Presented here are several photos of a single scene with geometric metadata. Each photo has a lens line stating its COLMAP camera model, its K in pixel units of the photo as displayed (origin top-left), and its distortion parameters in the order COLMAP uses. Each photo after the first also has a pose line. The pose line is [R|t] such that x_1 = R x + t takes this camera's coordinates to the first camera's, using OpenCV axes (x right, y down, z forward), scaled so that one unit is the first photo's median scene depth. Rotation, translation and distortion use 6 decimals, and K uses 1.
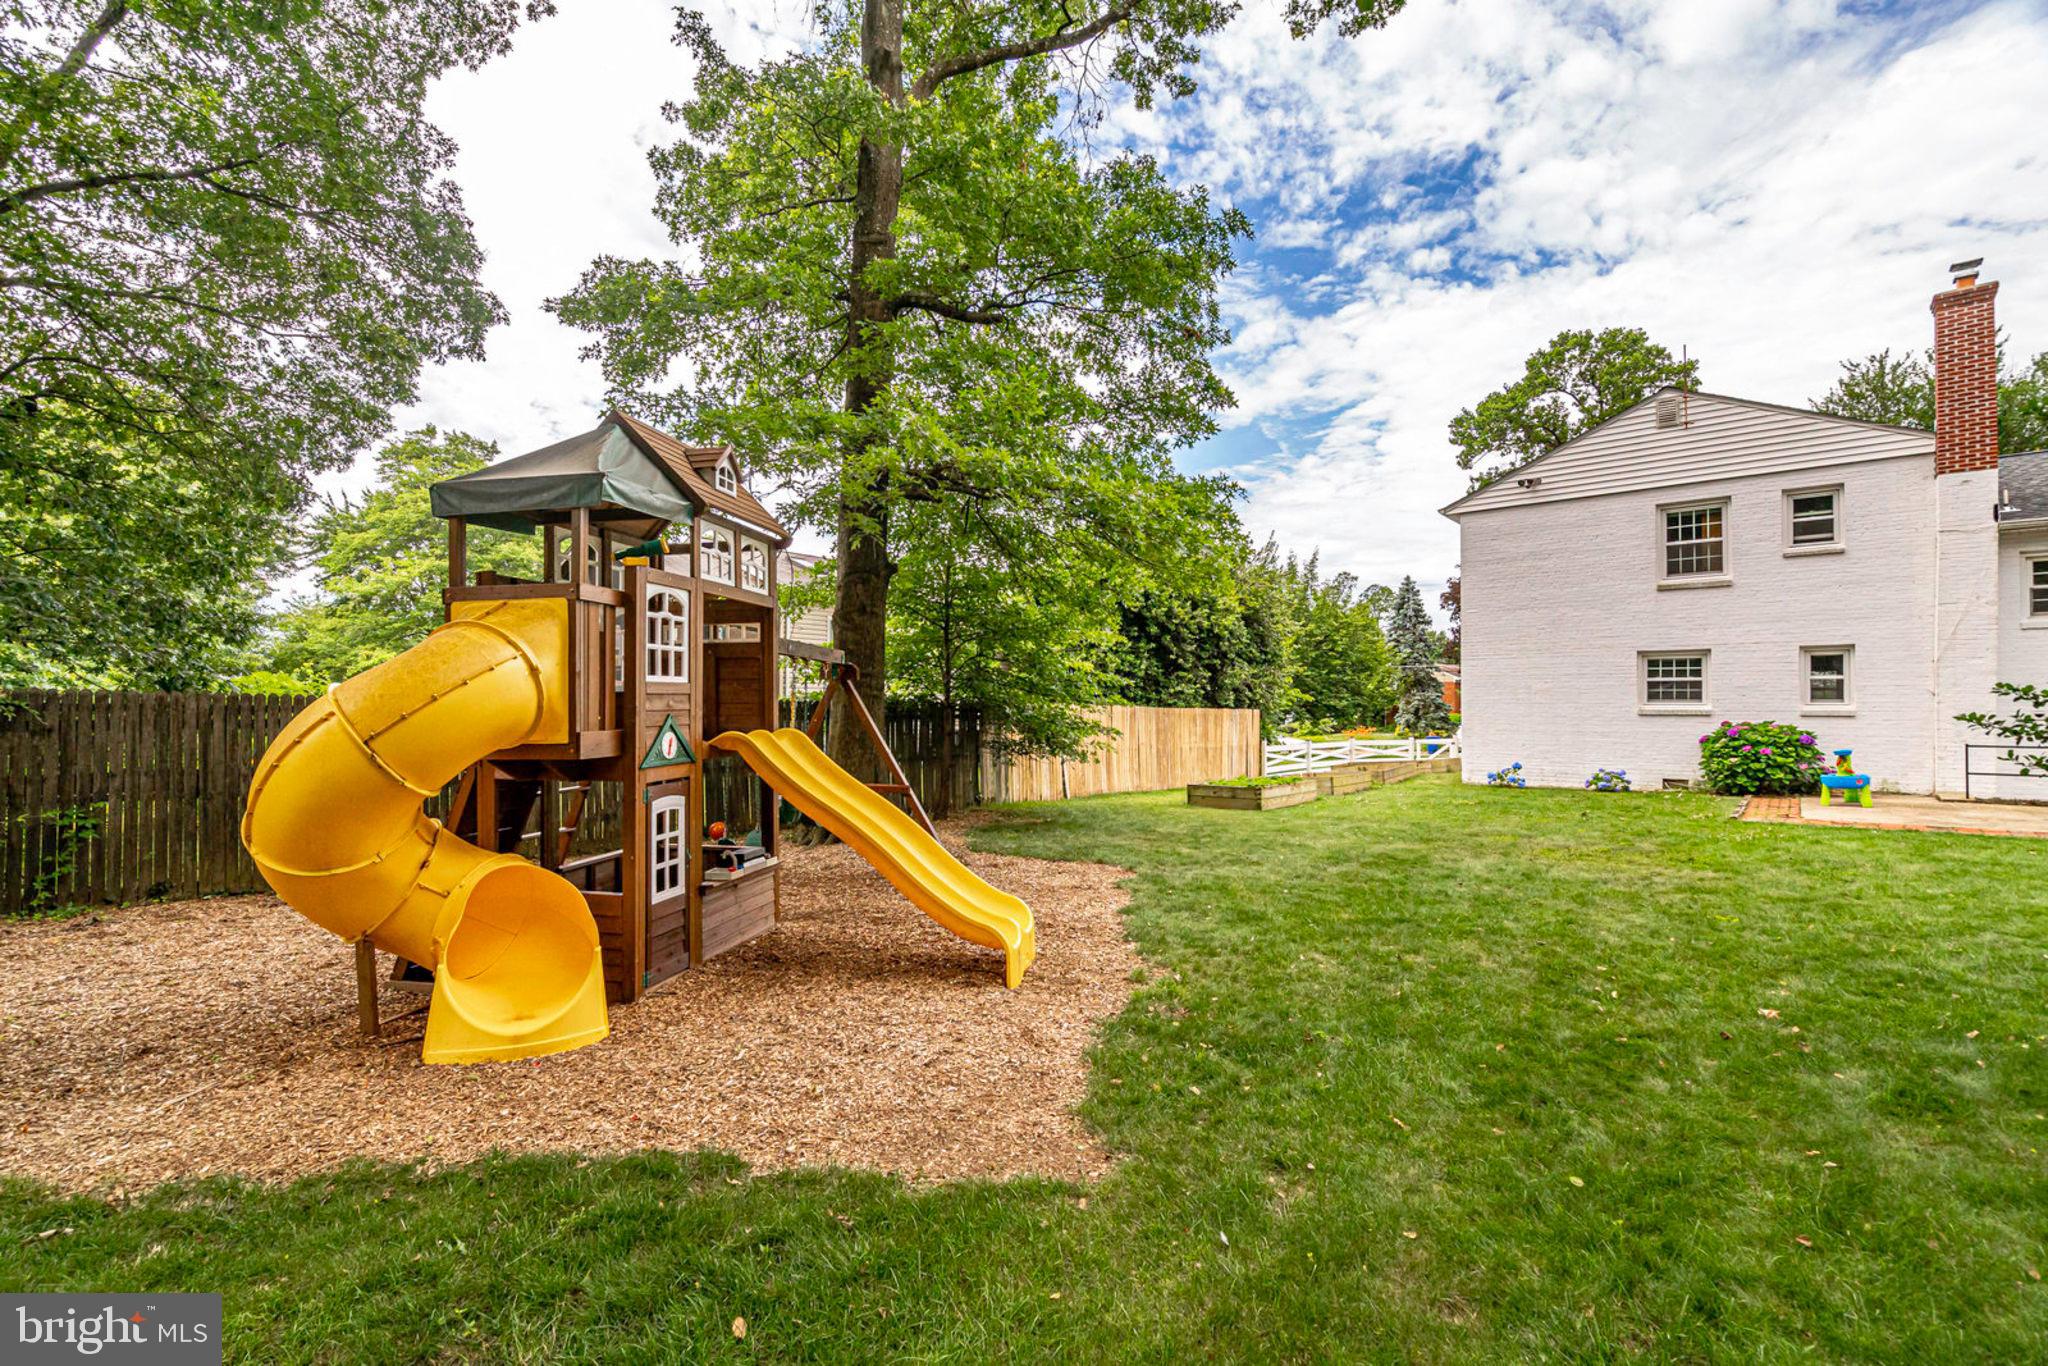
lens RADIAL K [[935.7, 0, 1013.3], [0, 935.7, 690.2], [0, 0, 1]] dist [-0.002390, 0.000552]
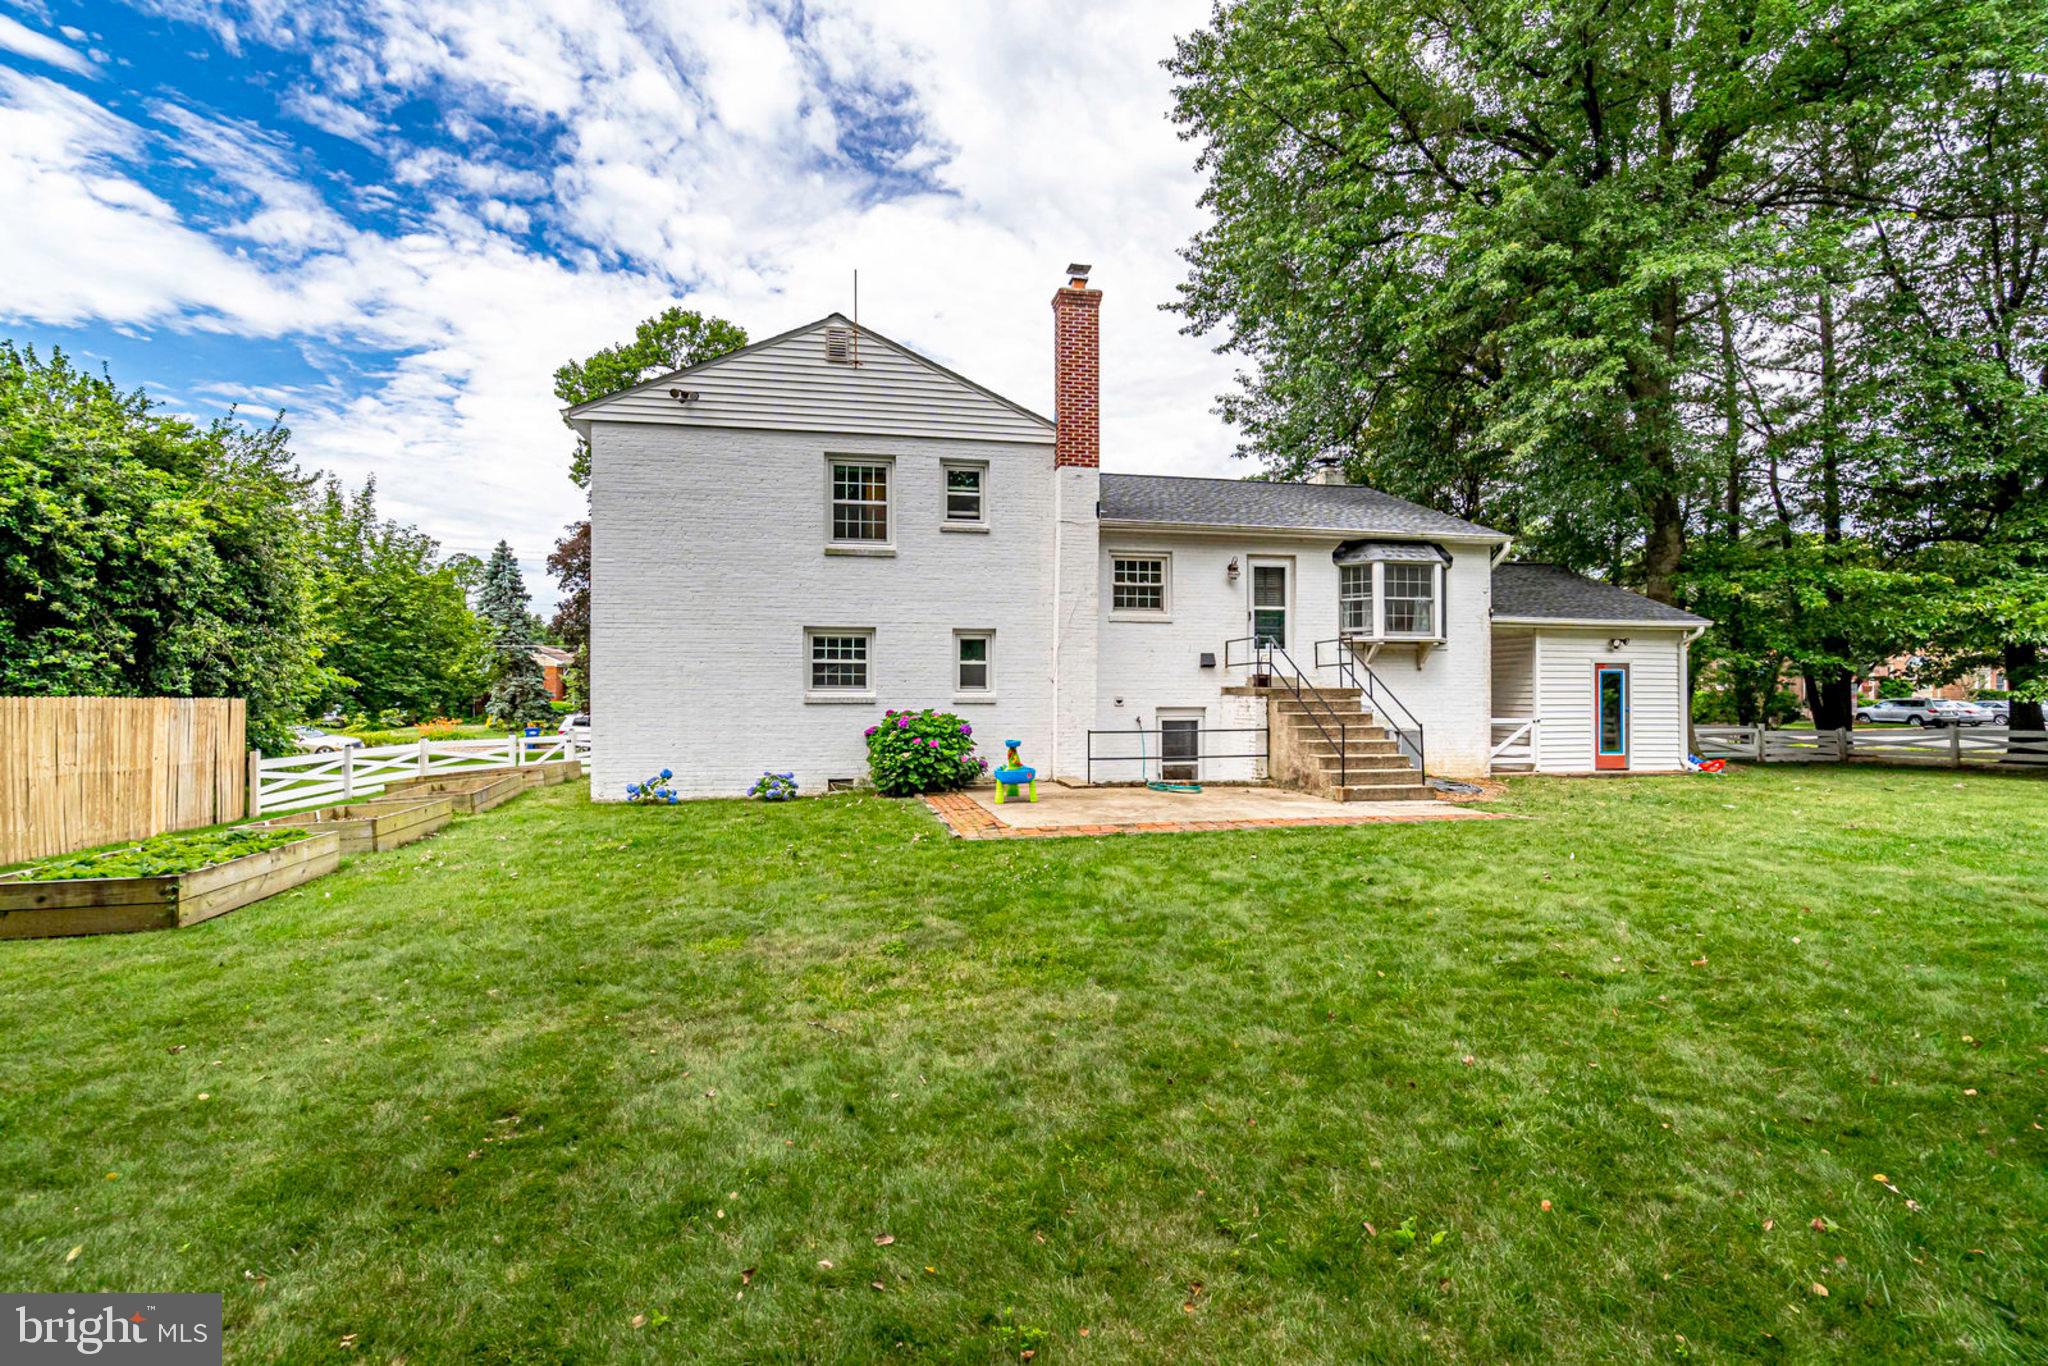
lens RADIAL K [[935.7, 0, 1013.3], [0, 935.7, 690.2], [0, 0, 1]] dist [-0.002390, 0.000552]
pose [[0.619733, 0.002110, 0.784810, 0.109065], [-0.013155, 0.999884, 0.007700, 0.004736], [-0.784703, -0.015096, 0.619688, 0.277451]]
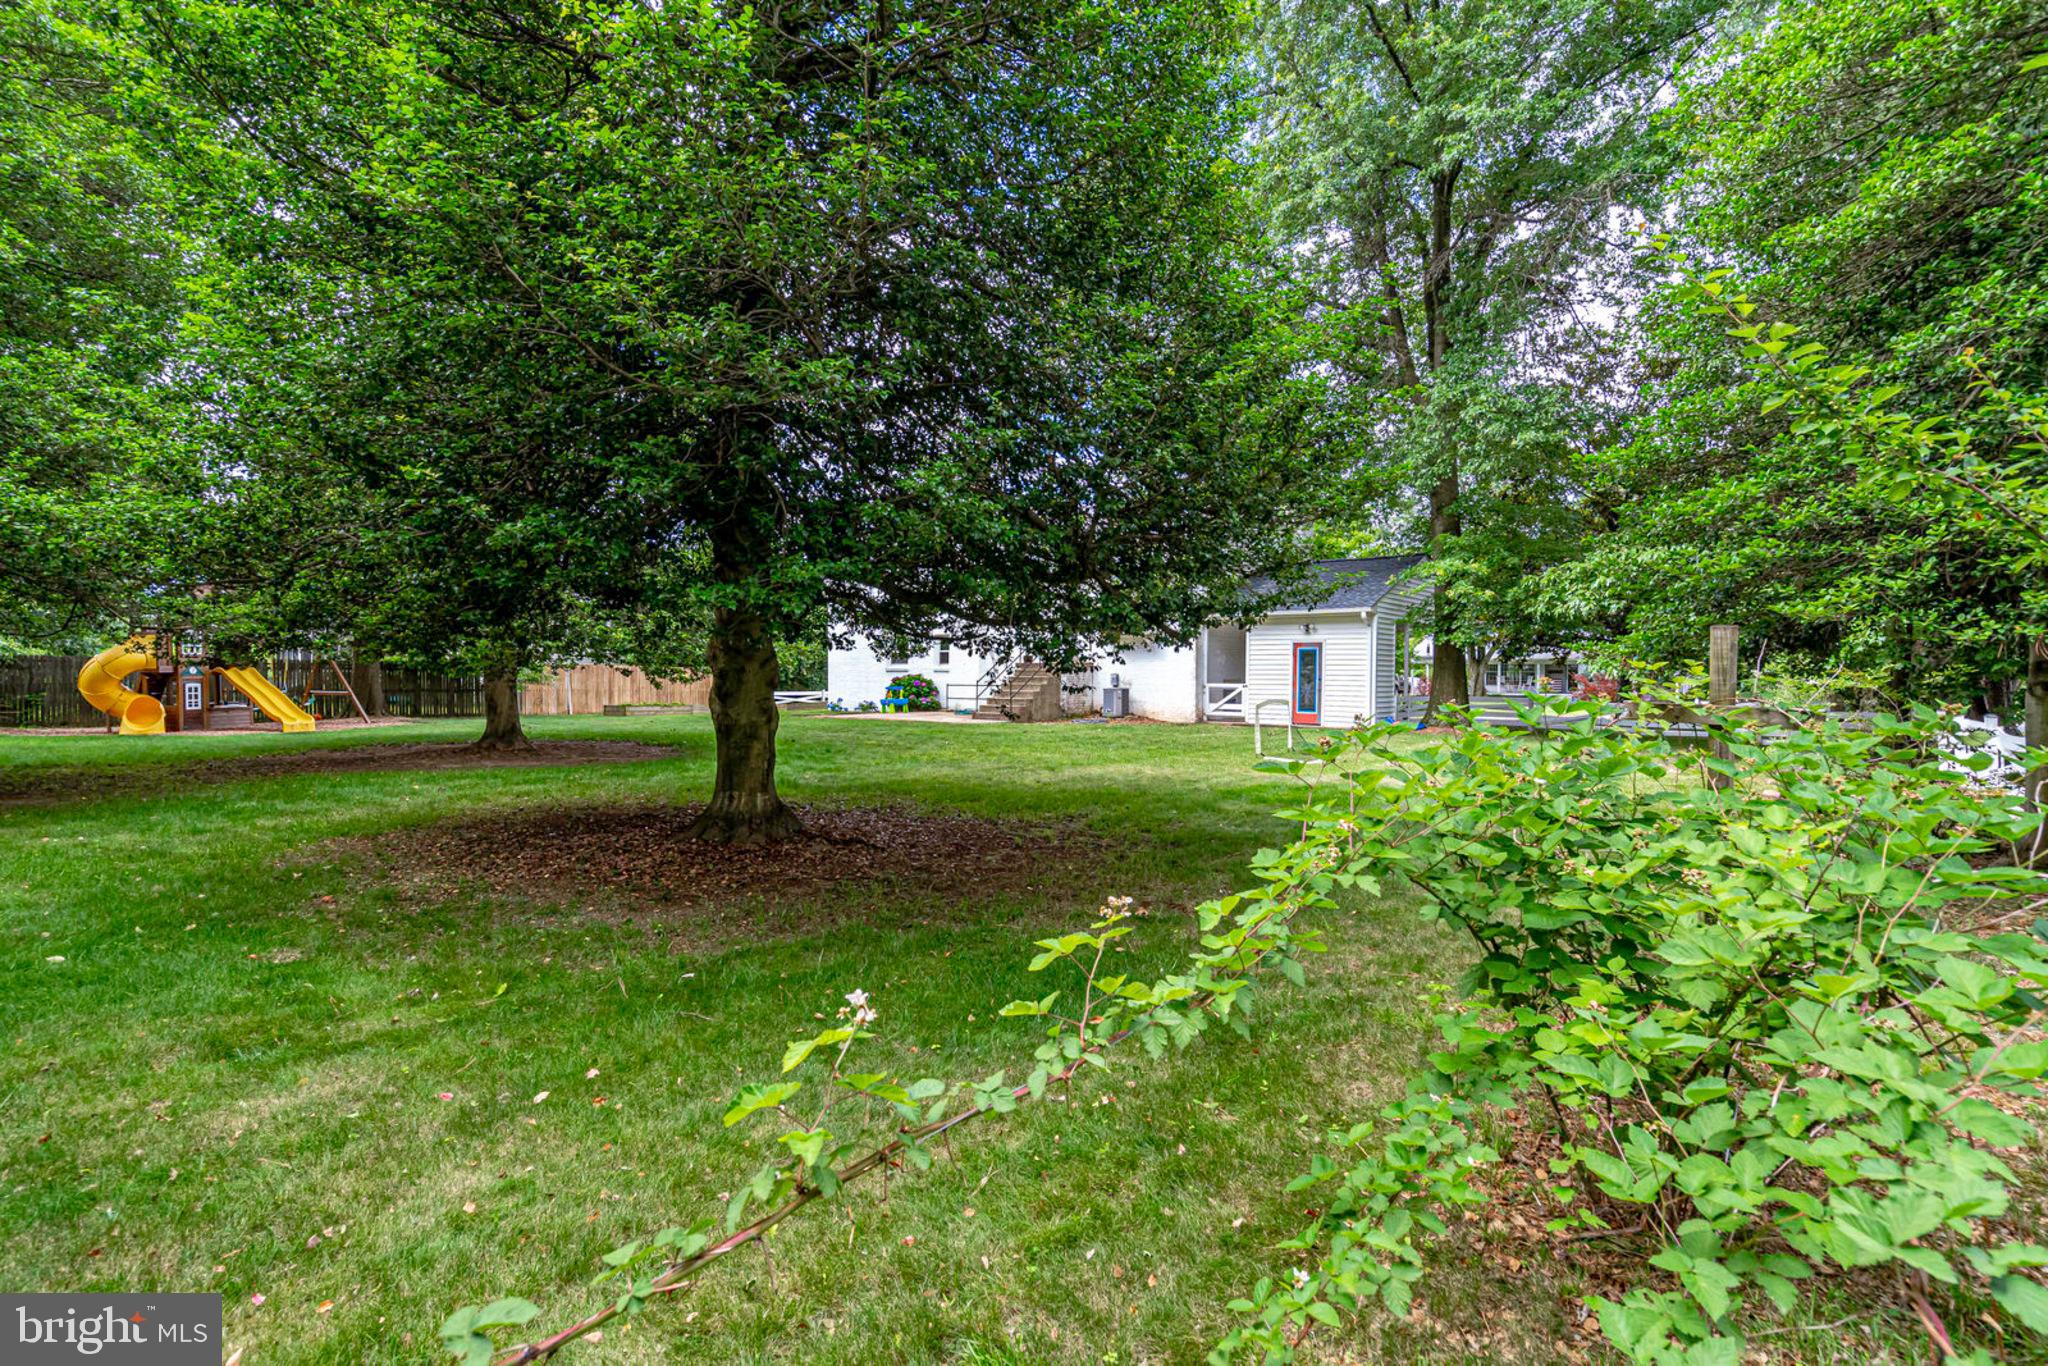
lens RADIAL K [[1018.0, 0, 996.4], [0, 1018.0, 674.3], [0, 0, 1]] dist [0.035828, -0.000001]
pose [[0.999866, -0.000290, -0.016394, 0.748546], [0.000658, 0.999748, 0.022430, -0.009942], [0.016383, -0.022437, 0.999614, -0.816772]]
